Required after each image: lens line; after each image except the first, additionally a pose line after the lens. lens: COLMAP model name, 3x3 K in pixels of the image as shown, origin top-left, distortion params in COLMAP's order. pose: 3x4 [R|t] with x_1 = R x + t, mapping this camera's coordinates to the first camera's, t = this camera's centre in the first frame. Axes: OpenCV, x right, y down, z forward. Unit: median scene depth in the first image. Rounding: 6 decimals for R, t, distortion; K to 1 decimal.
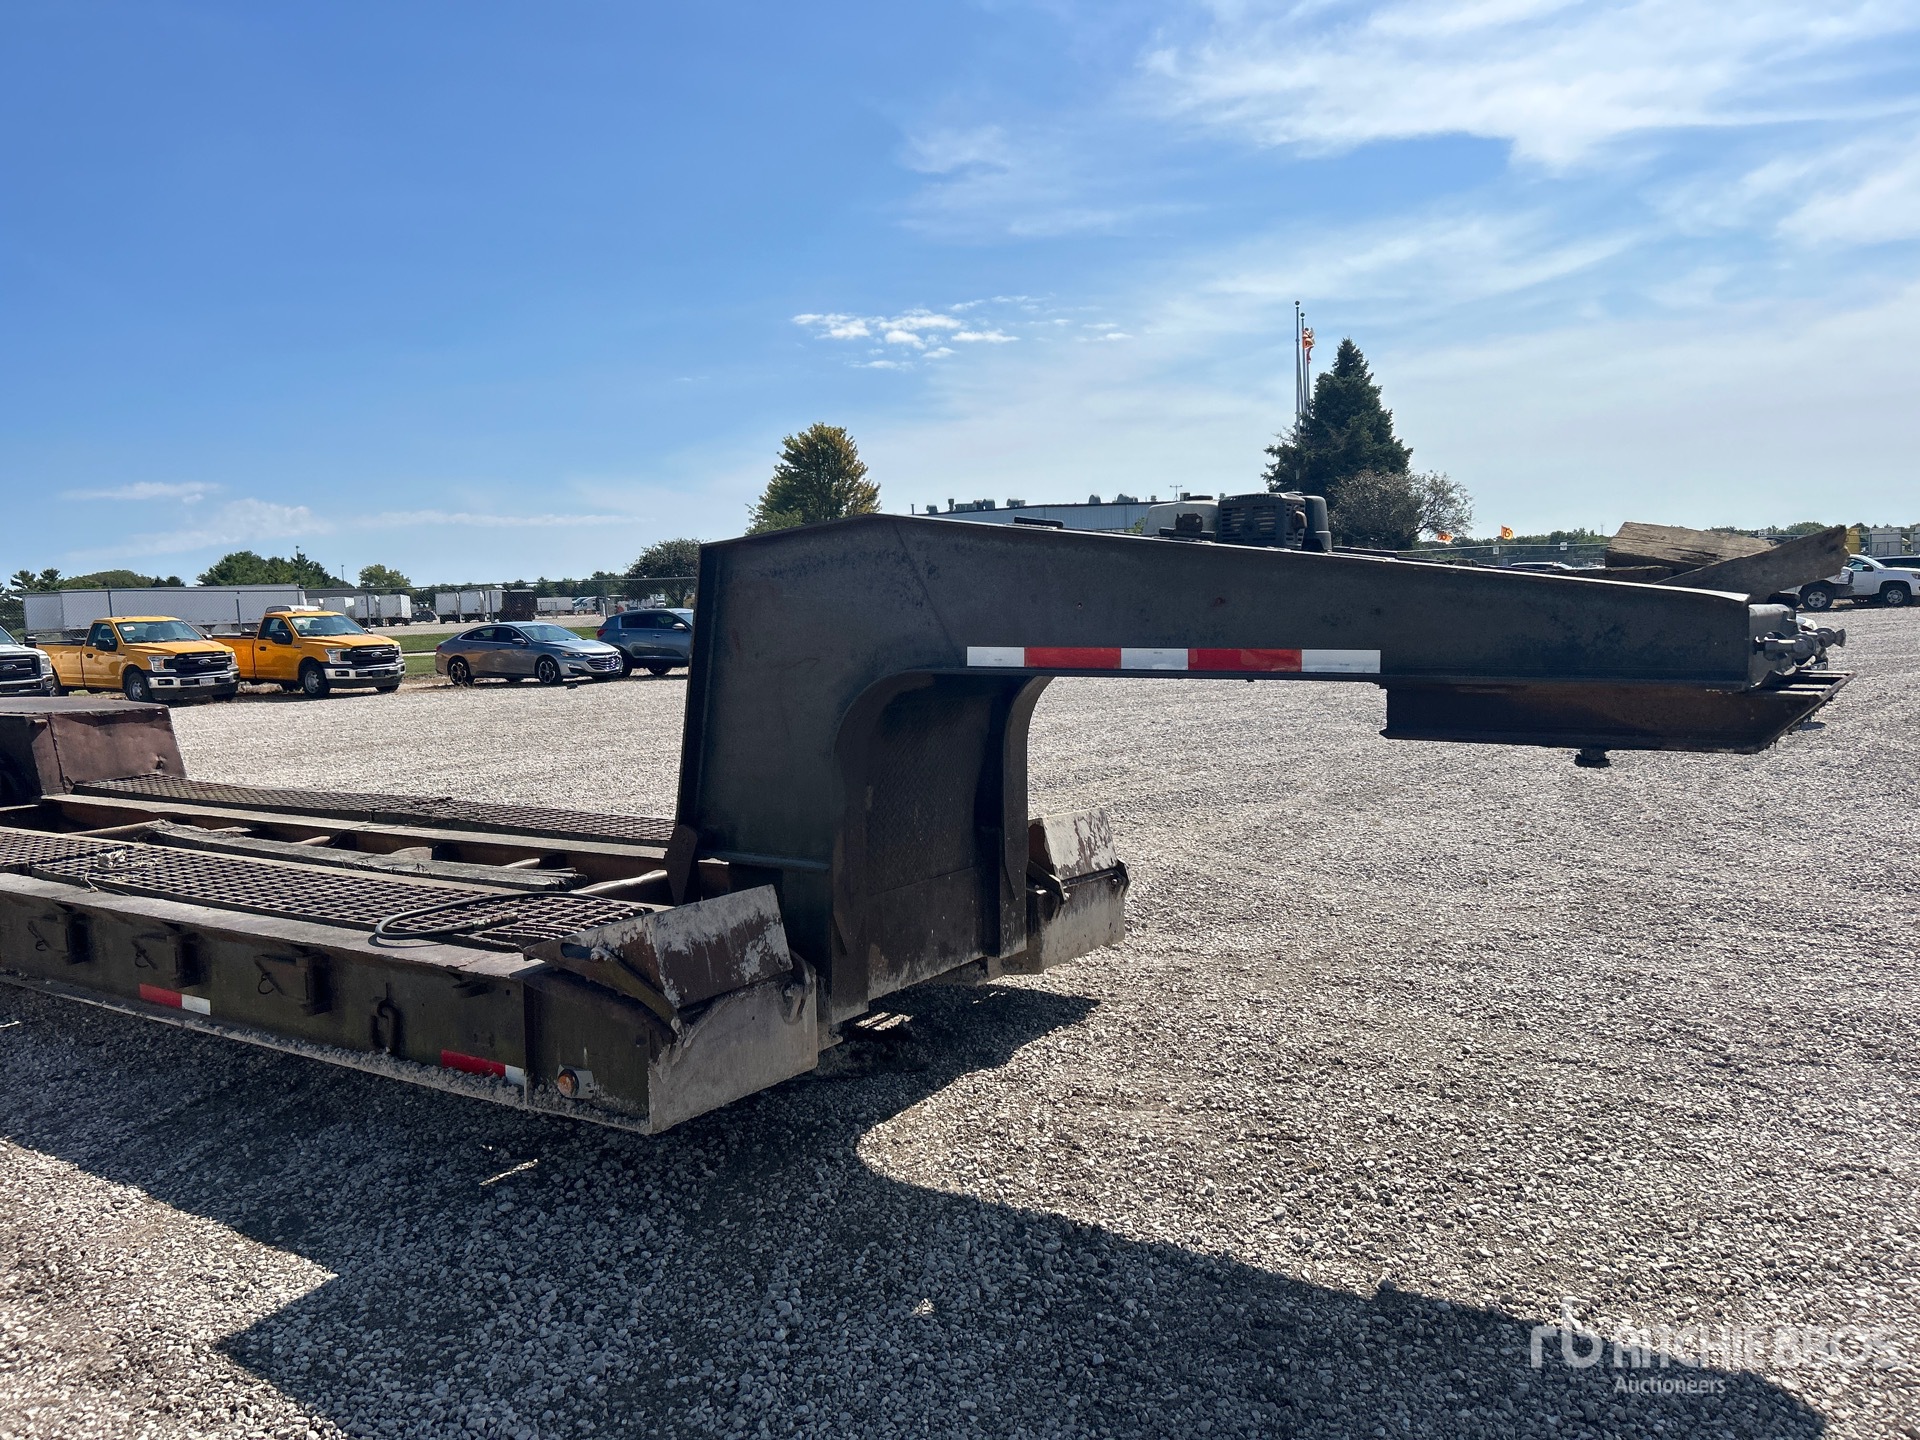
lens RADIAL K [[1445.9, 0, 949.7], [0, 1445.9, 702.1], [0, 0, 1]] dist [0.048879, -0.053576]
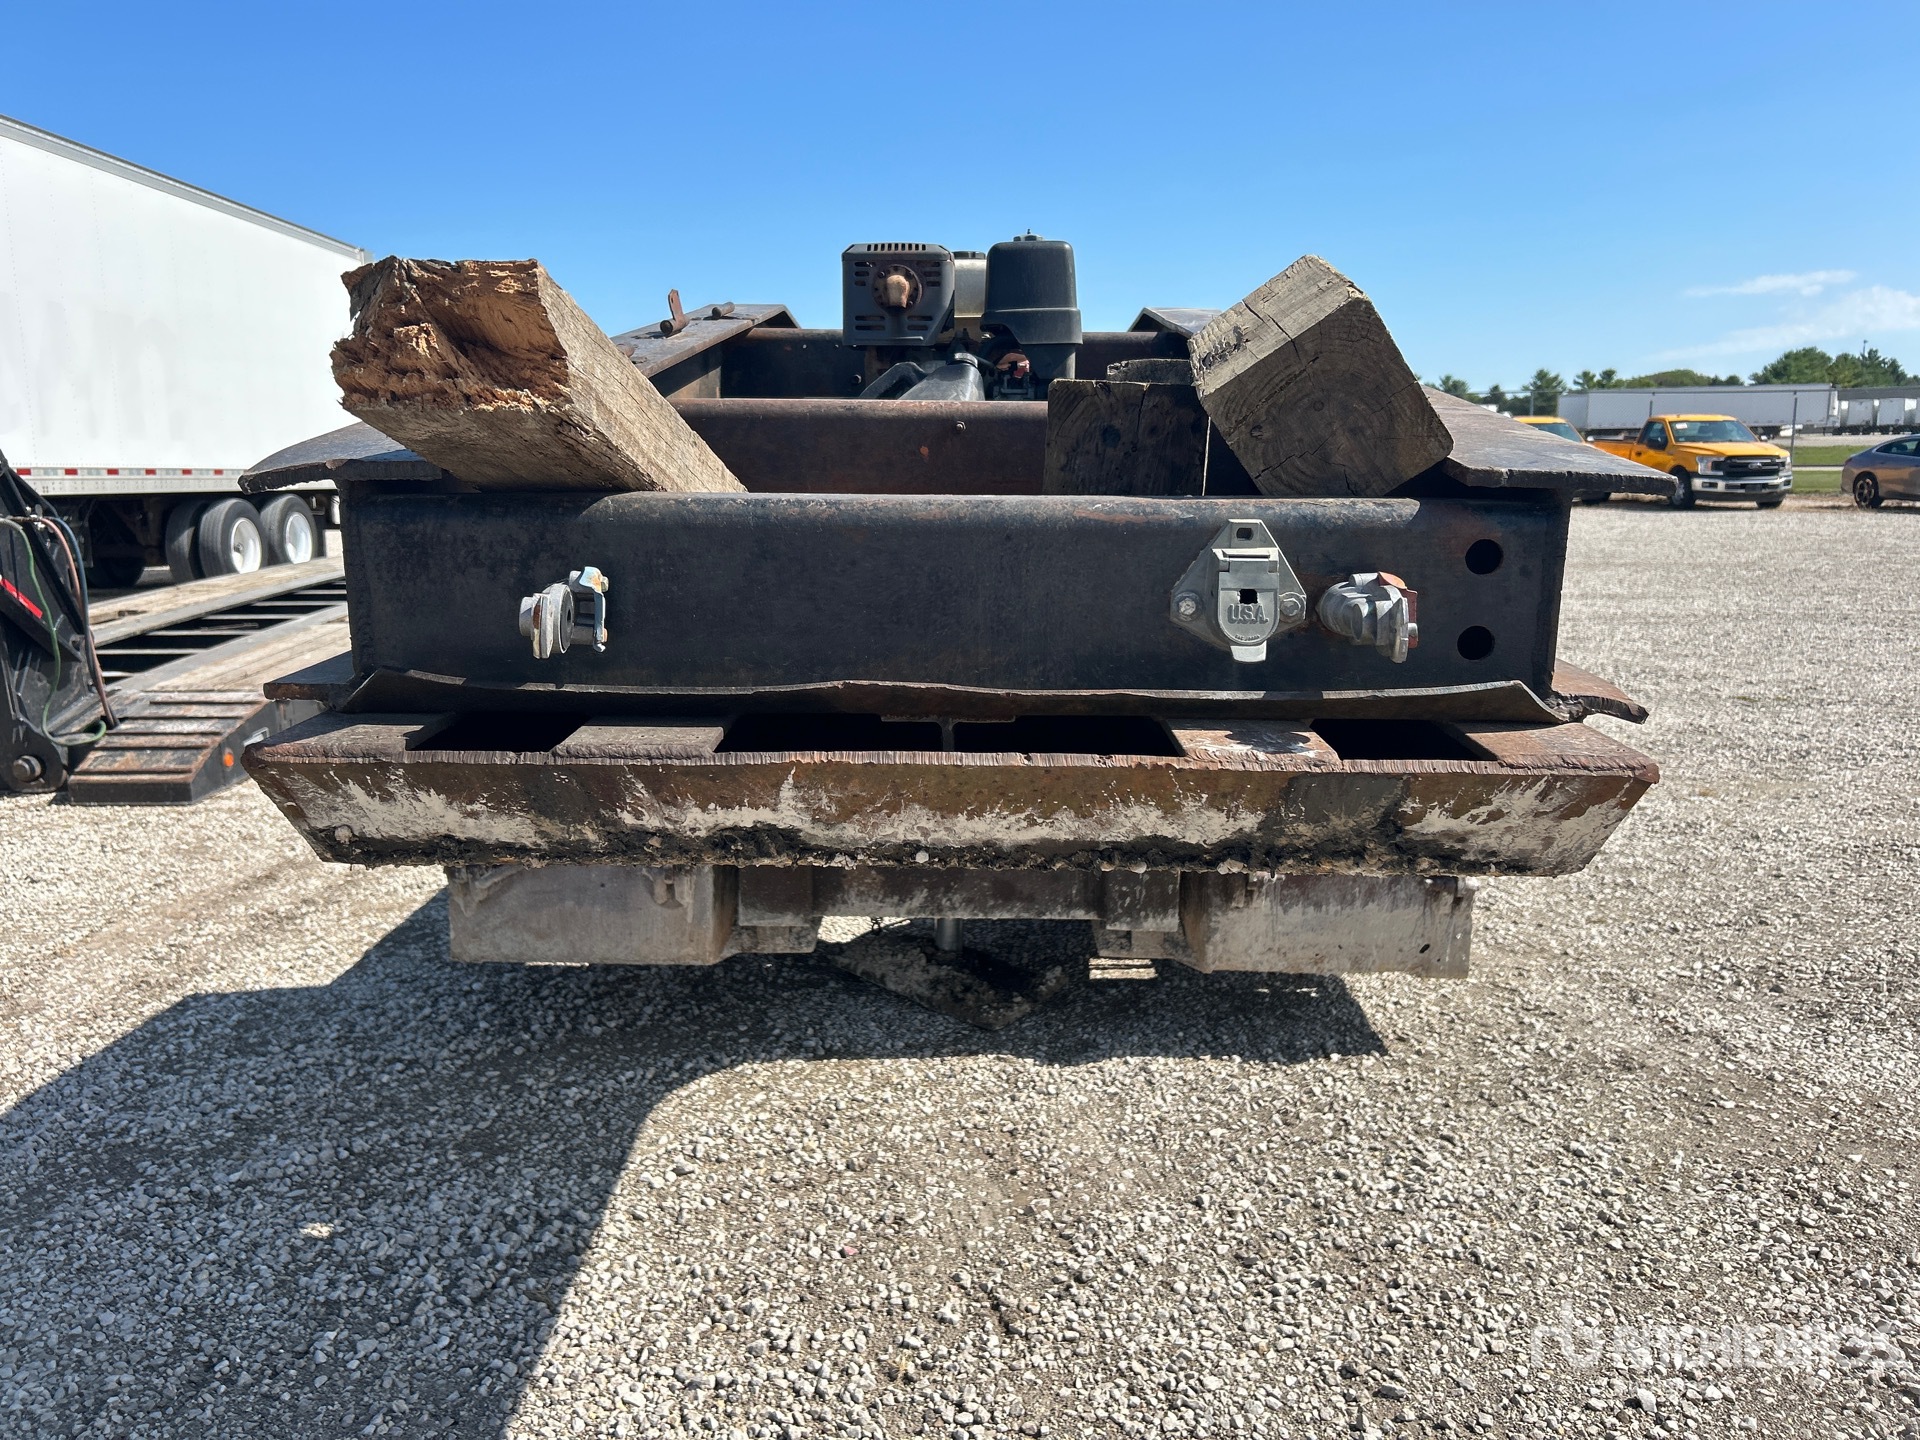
lens RADIAL K [[1445.9, 0, 945.7], [0, 1445.9, 711.9], [0, 0, 1]] dist [0.048879, -0.053576]
pose [[0.555380, 0.185111, -0.810732, 0.573517], [-0.069613, 0.981837, 0.176491, -0.052485], [0.828678, -0.041582, 0.558179, 0.552140]]
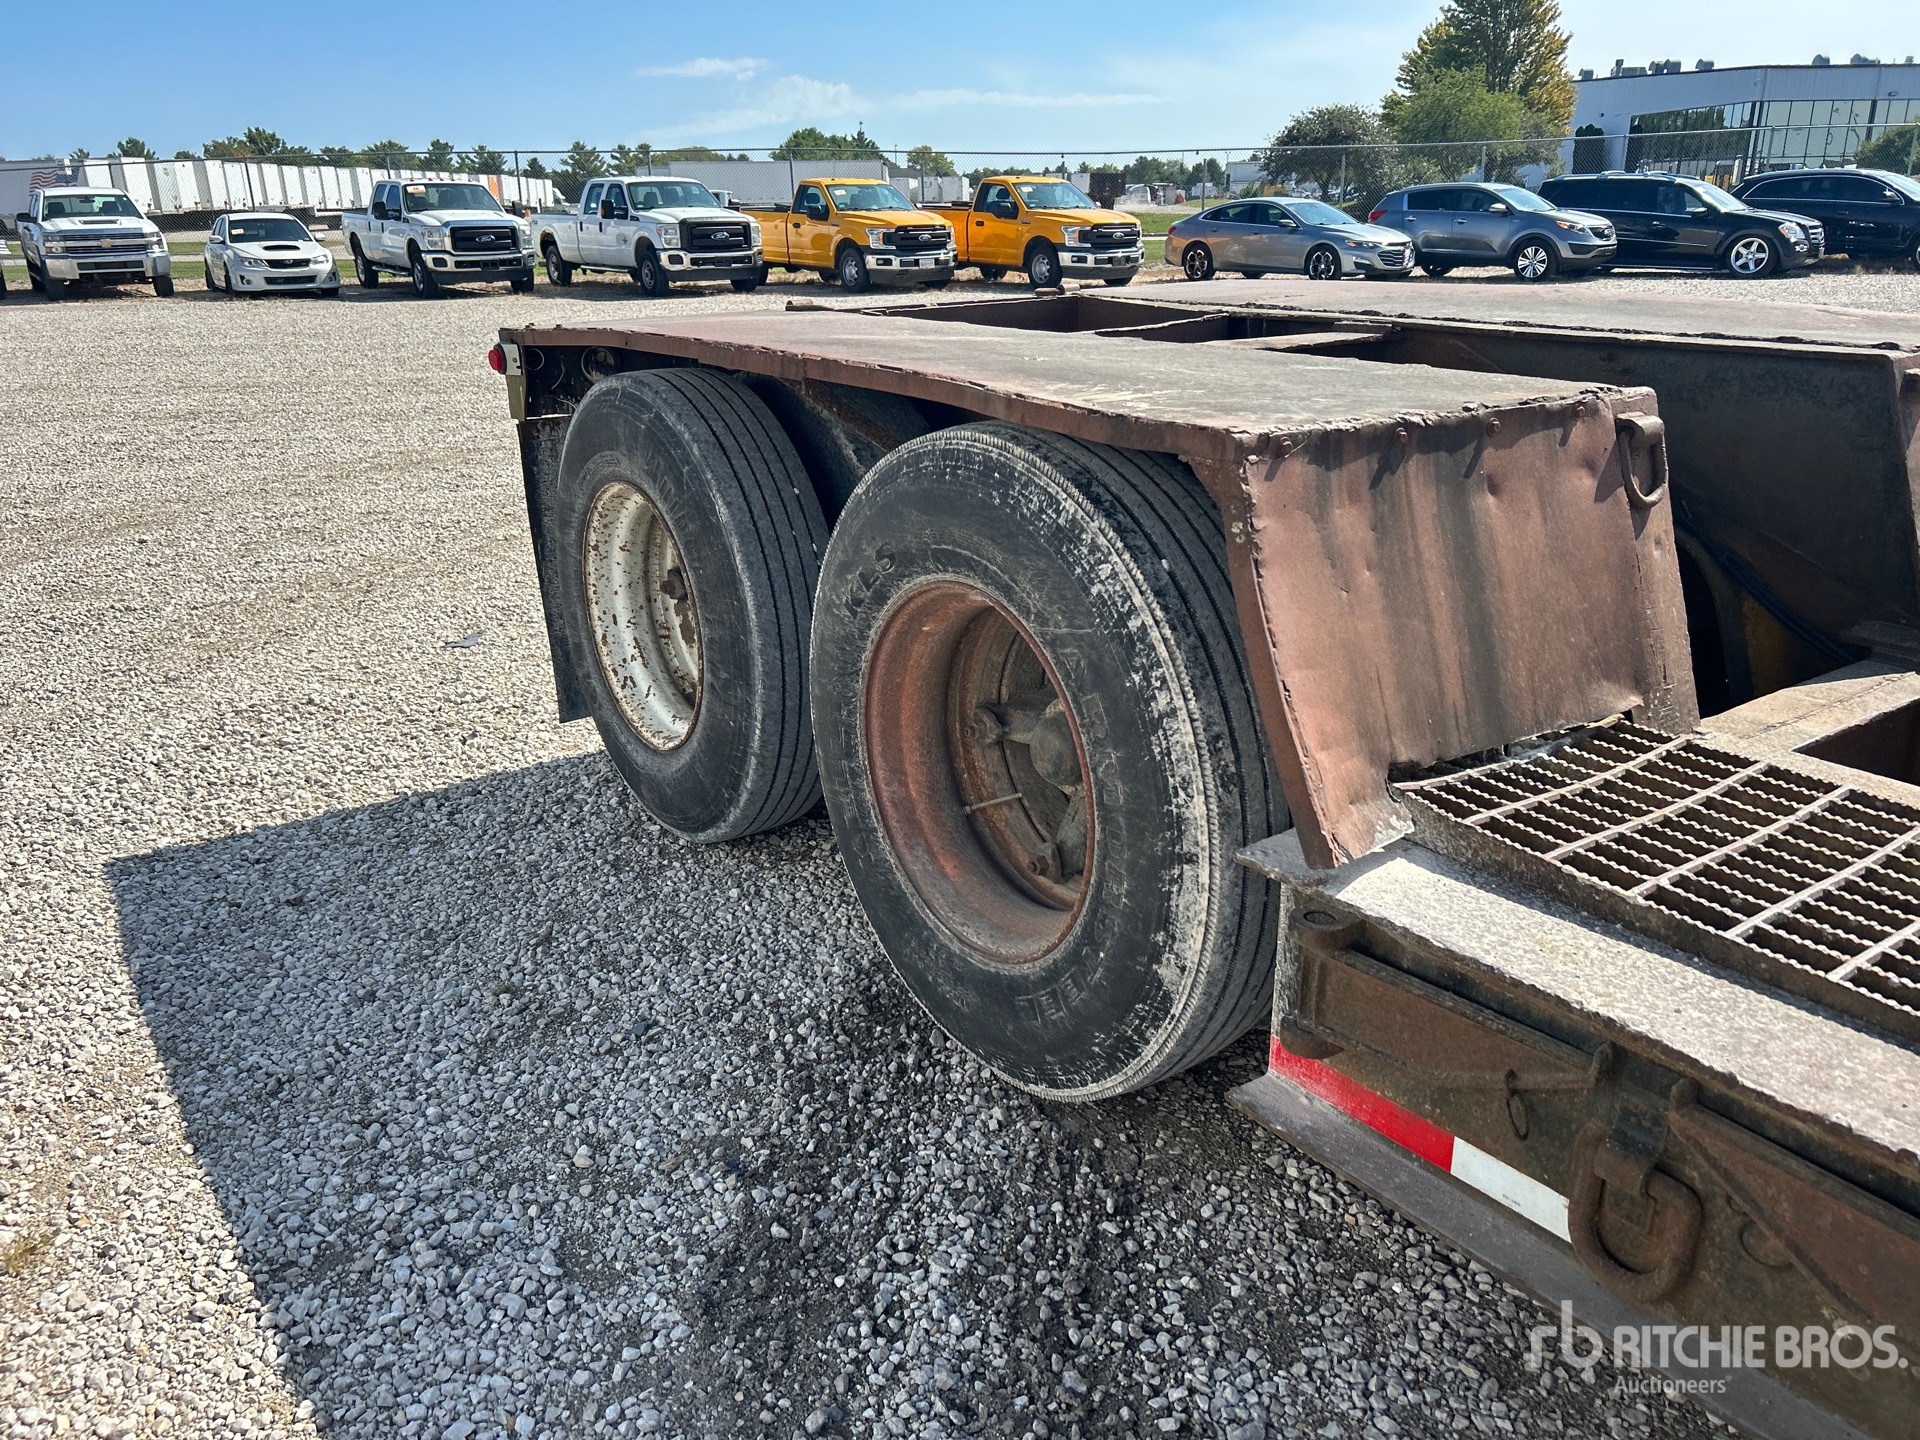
lens RADIAL K [[1445.9, 0, 972.2], [0, 1445.9, 728.0], [0, 0, 1]] dist [0.048879, -0.053576]
pose [[0.944700, 0.135965, -0.298421, -1.318496], [-0.047704, 0.957297, 0.285143, 0.012333], [0.324447, -0.255139, 0.910845, 1.238993]]
